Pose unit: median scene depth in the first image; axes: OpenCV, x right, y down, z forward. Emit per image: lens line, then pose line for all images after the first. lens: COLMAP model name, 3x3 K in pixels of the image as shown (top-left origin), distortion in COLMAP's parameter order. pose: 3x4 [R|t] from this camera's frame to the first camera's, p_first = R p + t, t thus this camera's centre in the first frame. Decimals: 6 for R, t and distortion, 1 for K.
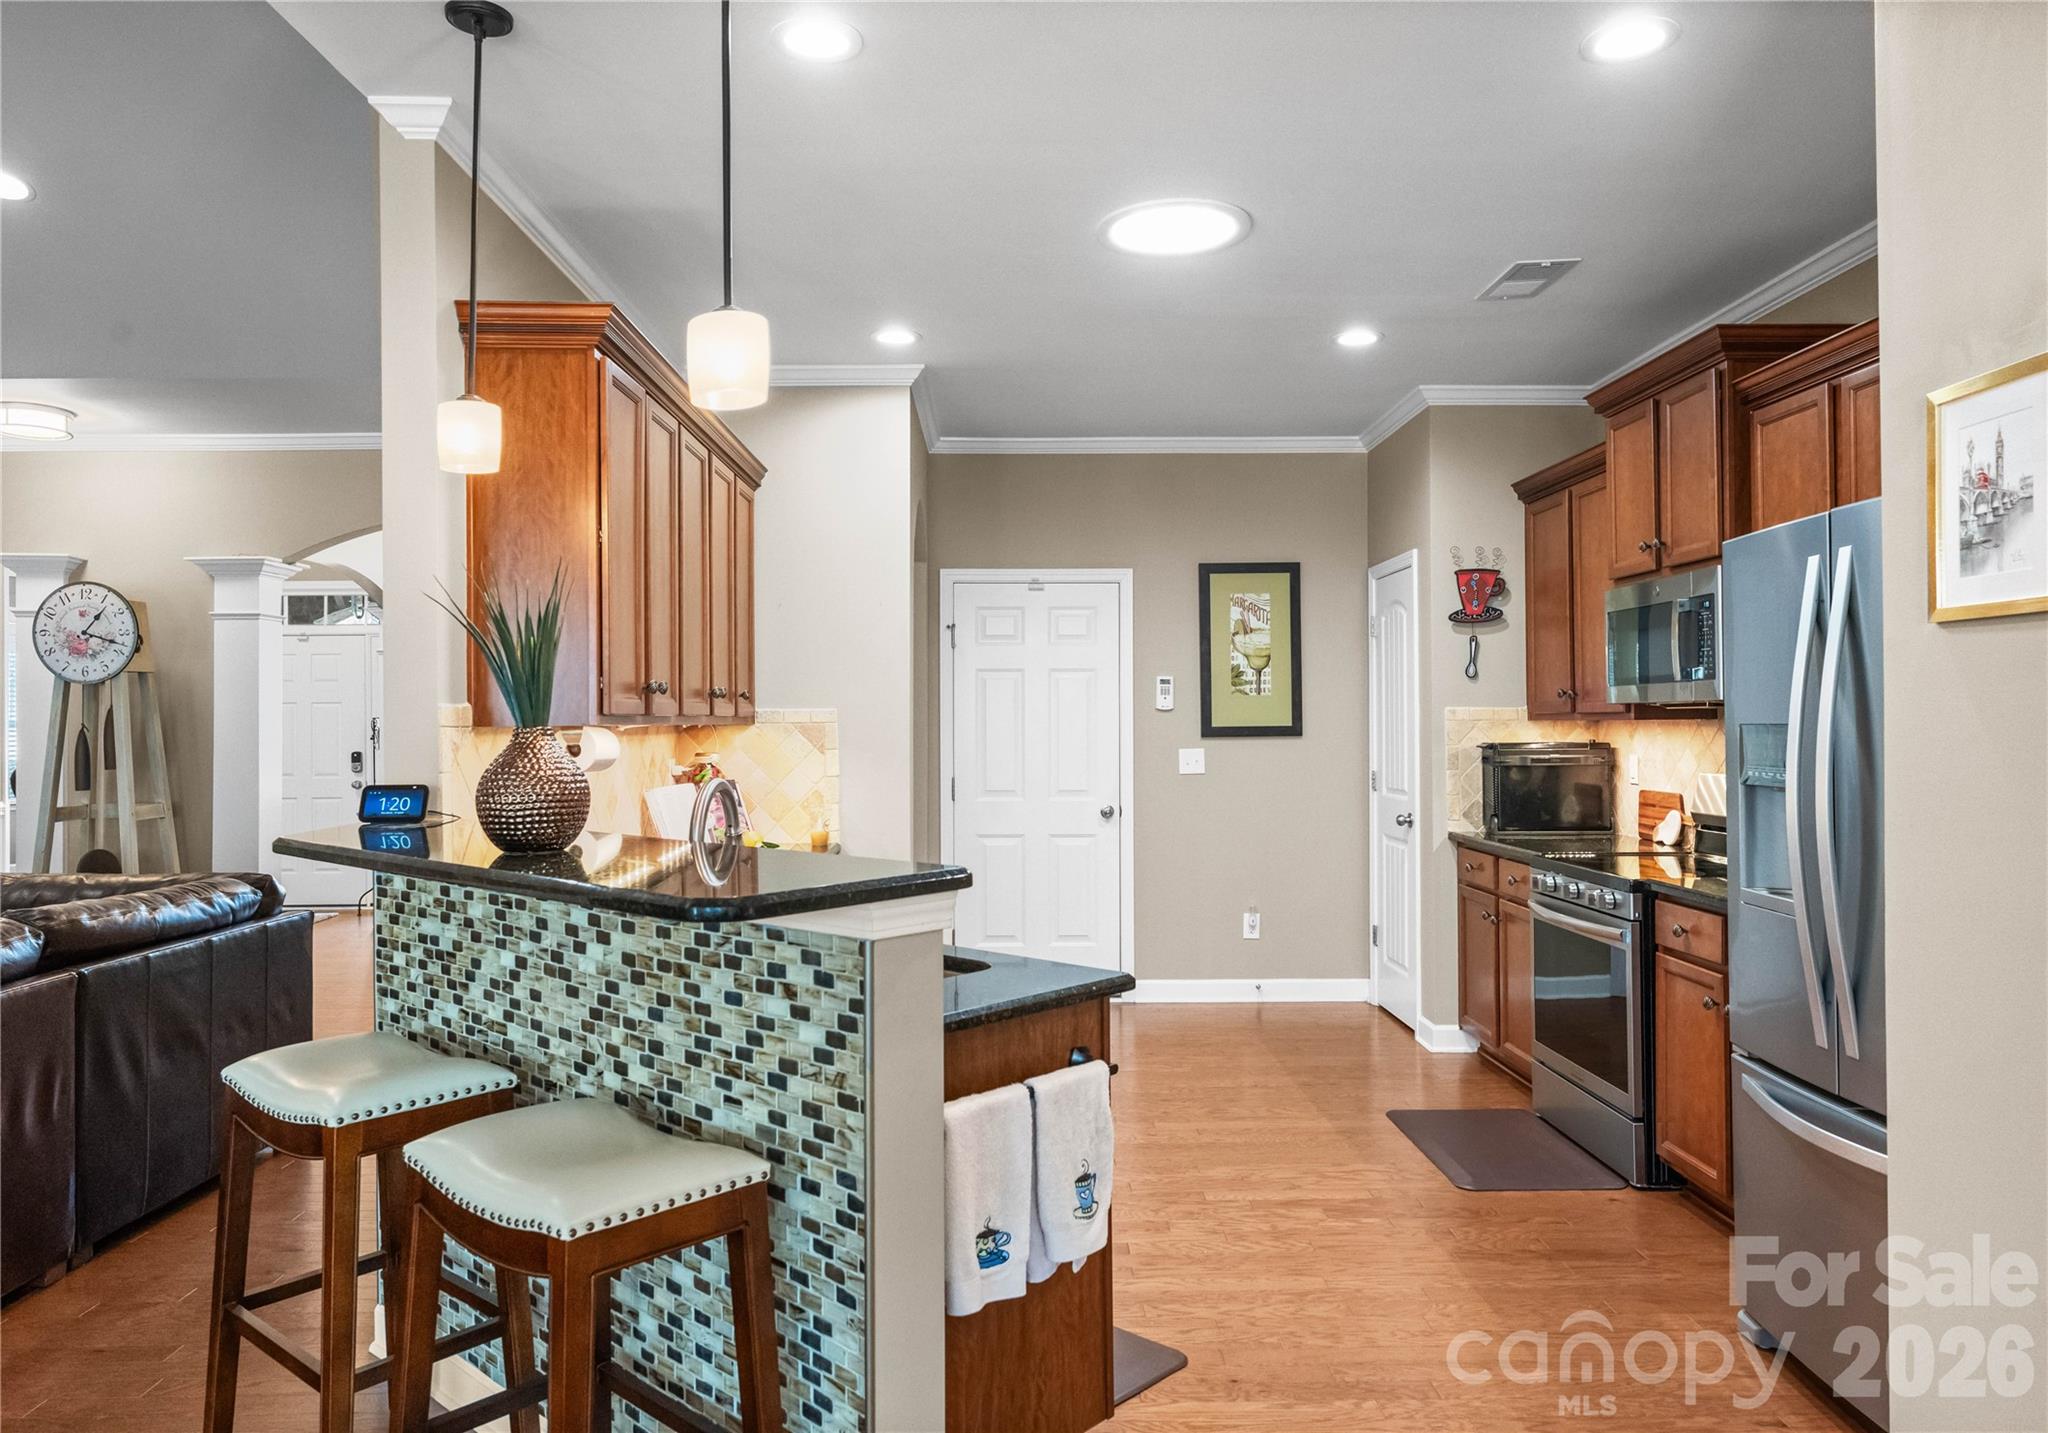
lens RADIAL K [[1331.4, 0, 1026.9], [0, 1331.4, 724.8], [0, 0, 1]] dist [0.002626, -0.000366]
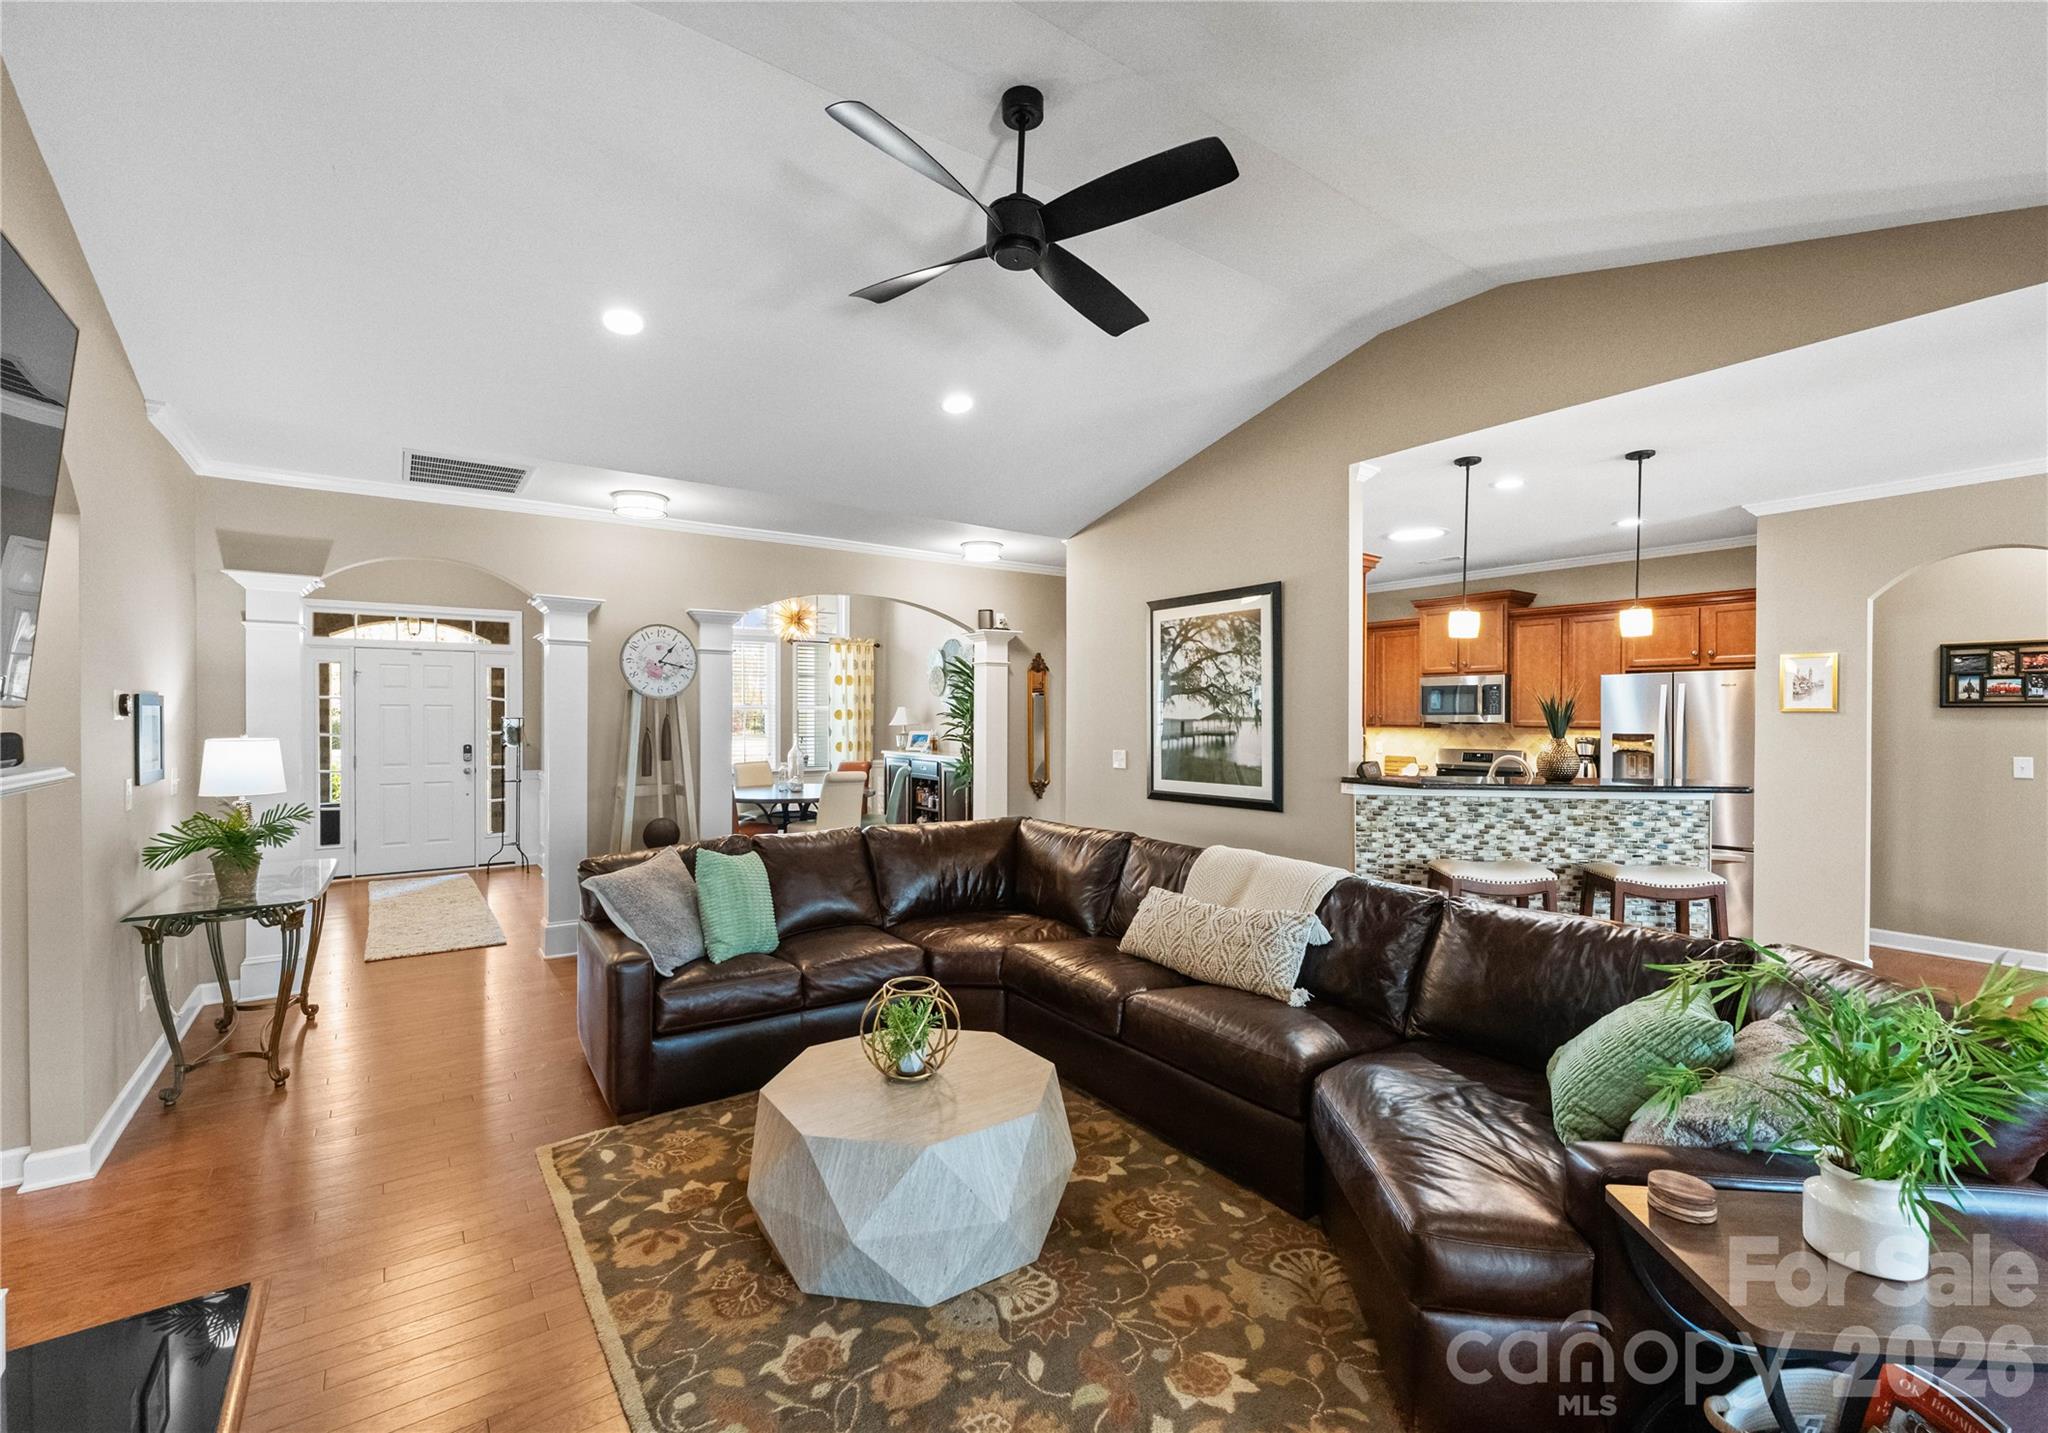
lens RADIAL K [[877.7, 0, 1016.8], [0, 877.7, 726.4], [0, 0, 1]] dist [0.001283, -0.000824]
pose [[0.820978, 0.001377, 0.570958, -2.318951], [-0.007547, 0.999936, 0.008440, -0.031199], [-0.570910, -0.011238, 0.820936, 0.108756]]
